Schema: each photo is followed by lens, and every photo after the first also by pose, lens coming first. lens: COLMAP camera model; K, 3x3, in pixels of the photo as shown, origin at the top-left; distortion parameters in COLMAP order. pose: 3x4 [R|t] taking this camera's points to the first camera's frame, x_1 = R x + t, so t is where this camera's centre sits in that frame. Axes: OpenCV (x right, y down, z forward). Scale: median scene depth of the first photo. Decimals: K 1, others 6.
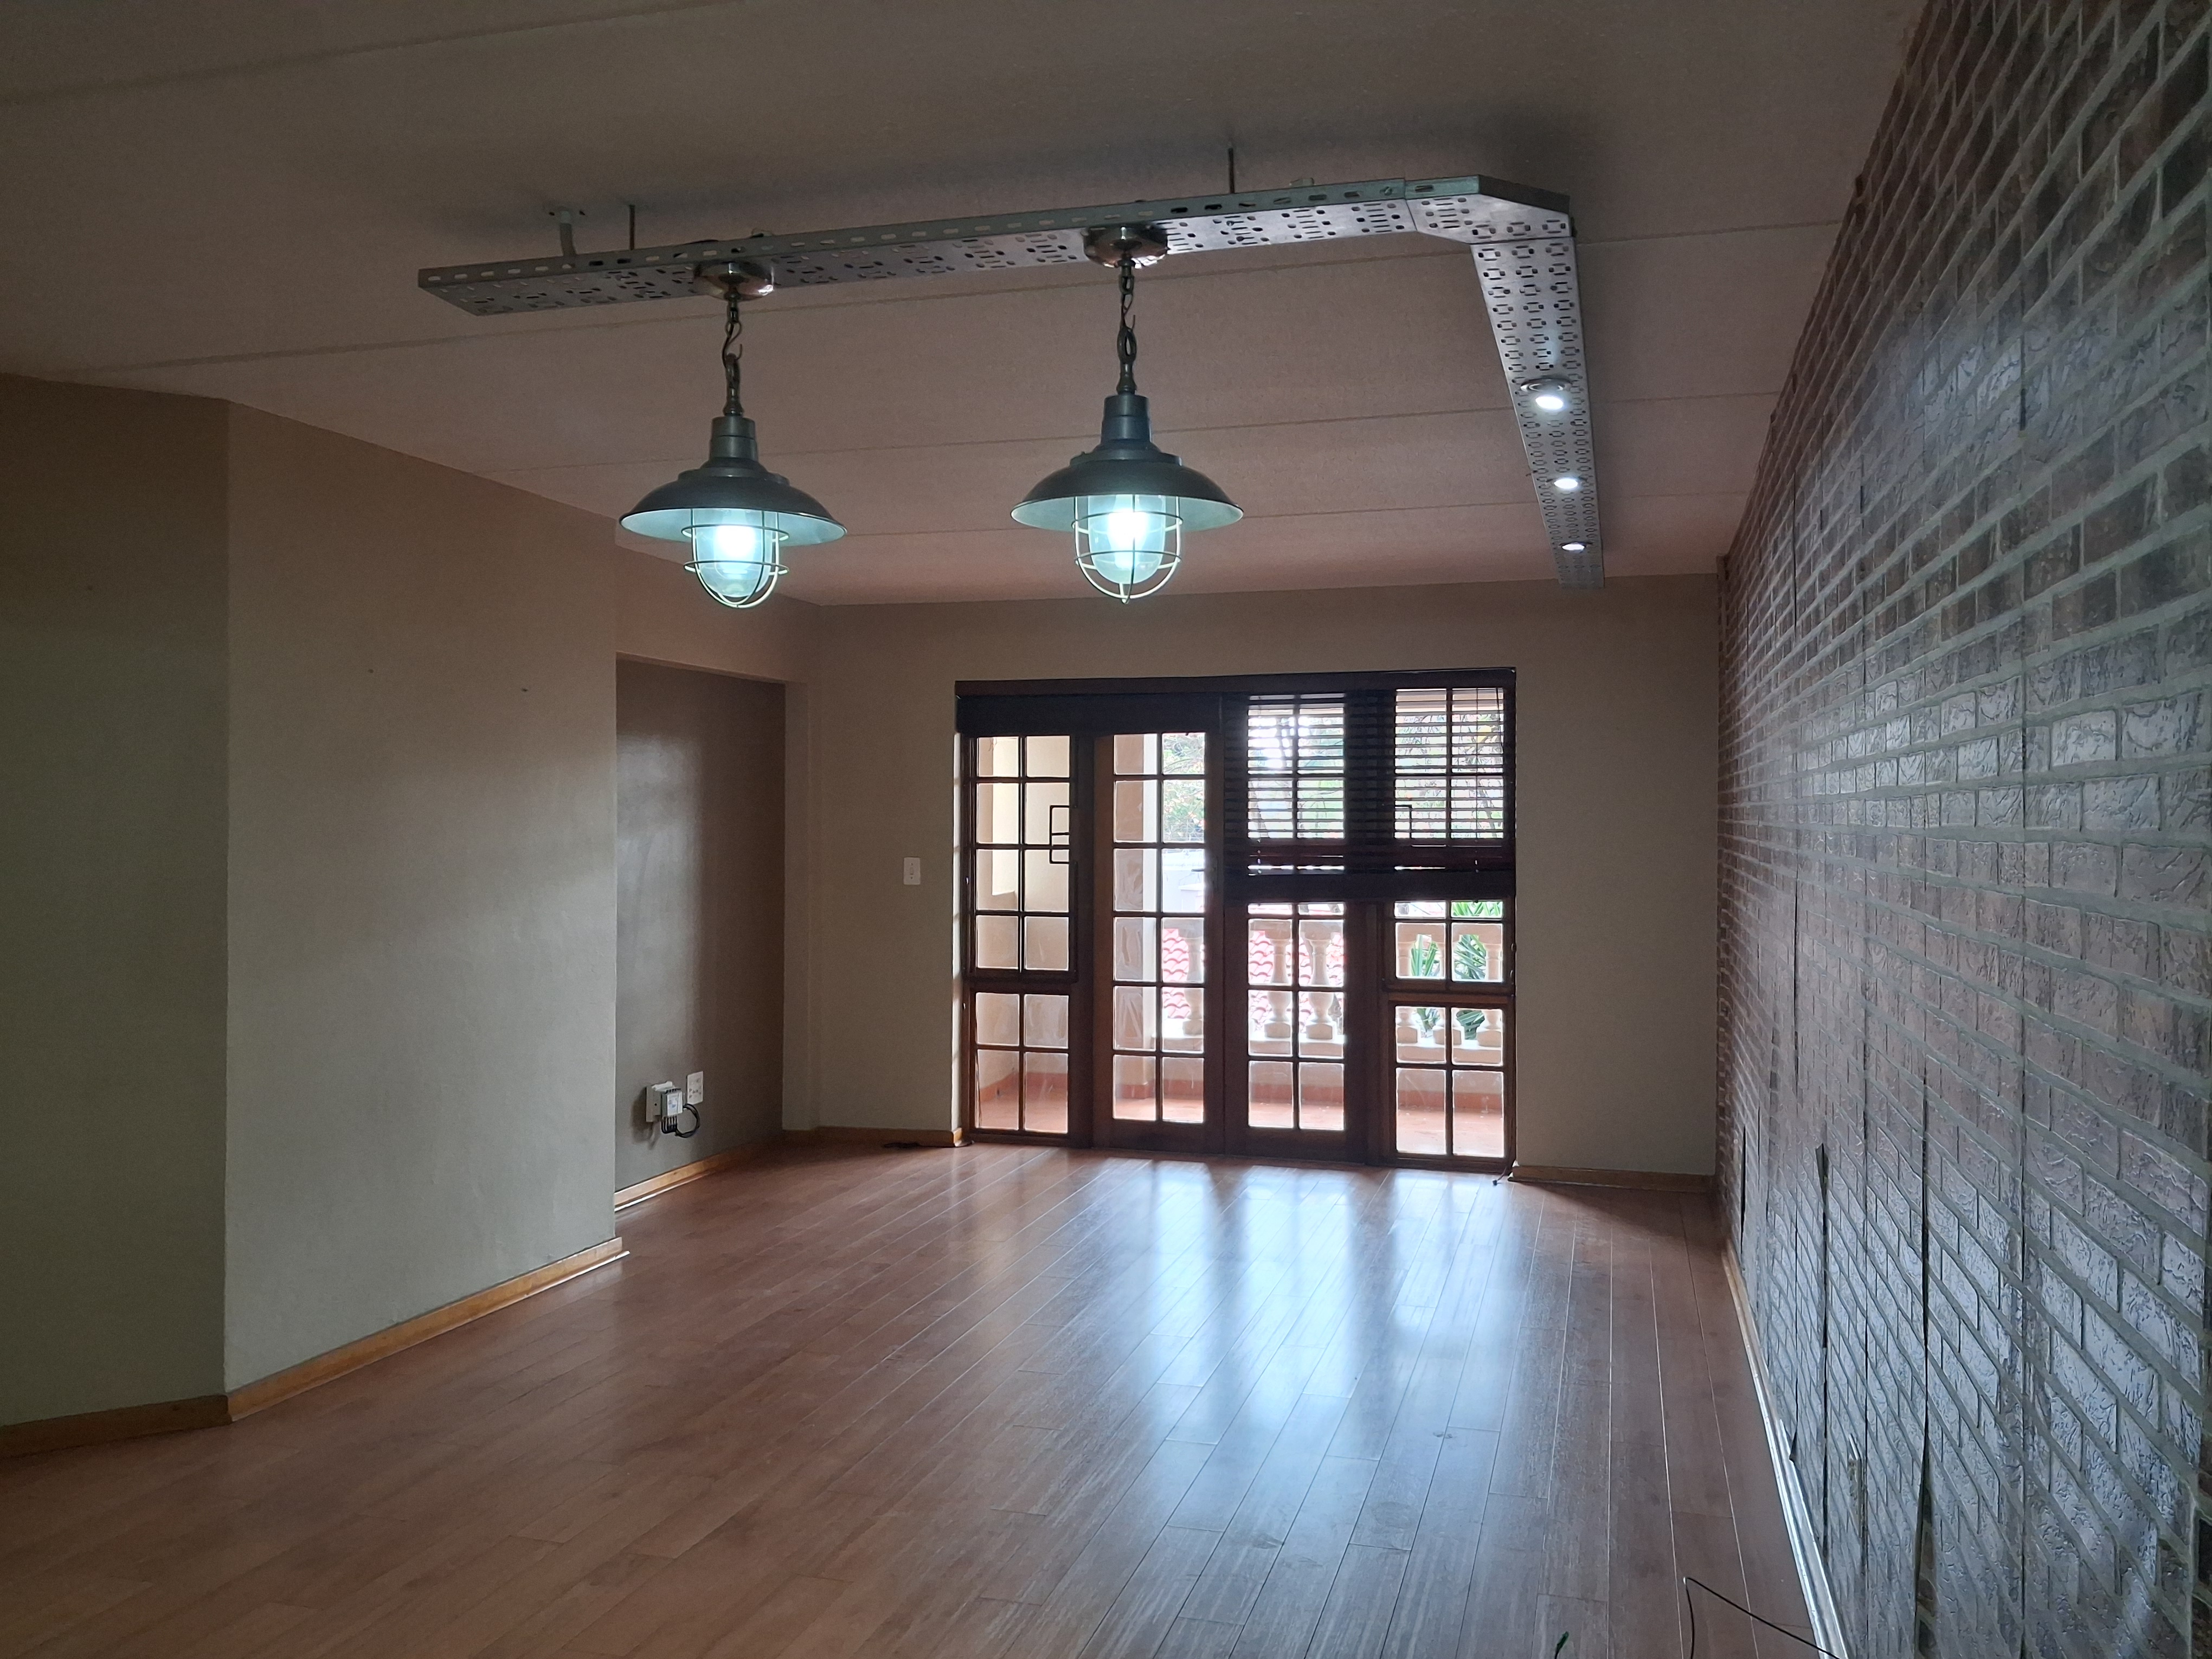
lens RADIAL K [[1777.9, 0, 1106.0], [0, 1777.9, 829.5], [0, 0, 1]] dist [0.029876, -0.003208]
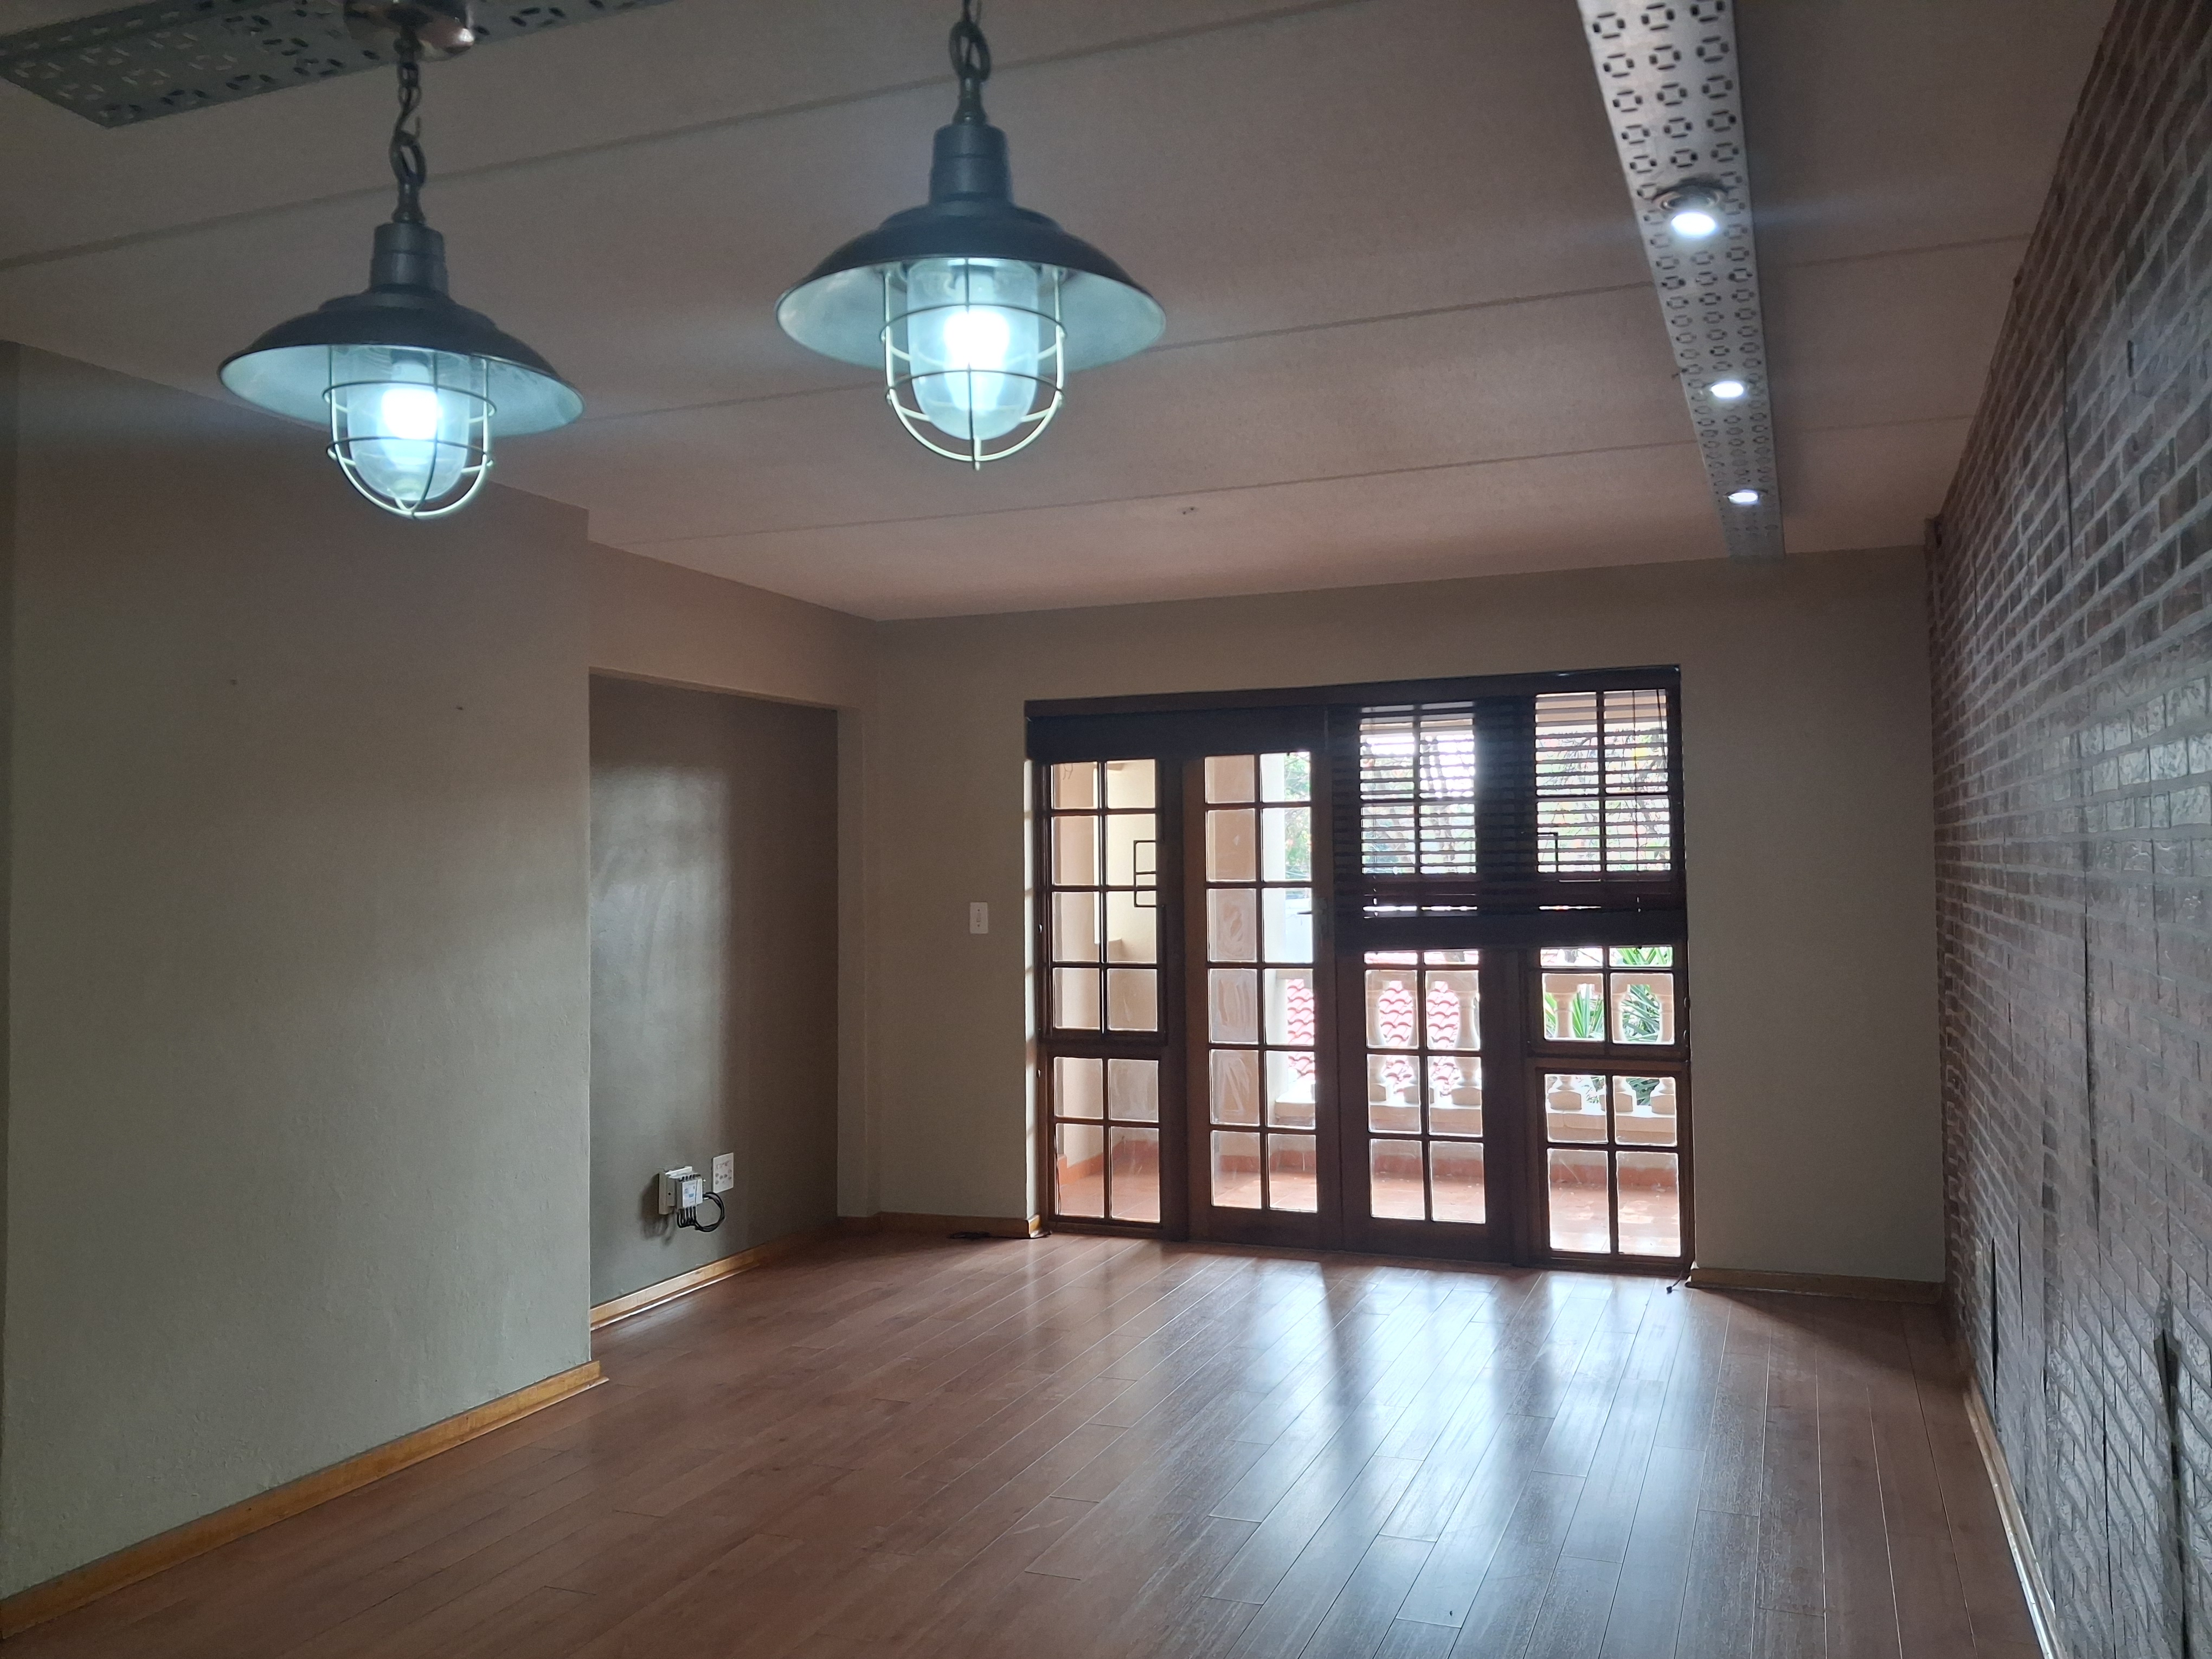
lens RADIAL K [[1744.9, 0, 1137.7], [0, 1744.9, 816.5], [0, 0, 1]] dist [0.005634, 0.000646]
pose [[0.996264, -0.017654, -0.084536, 0.044642], [0.014796, 0.999302, -0.034313, 0.004258], [0.085082, 0.032934, 0.995829, 0.163998]]
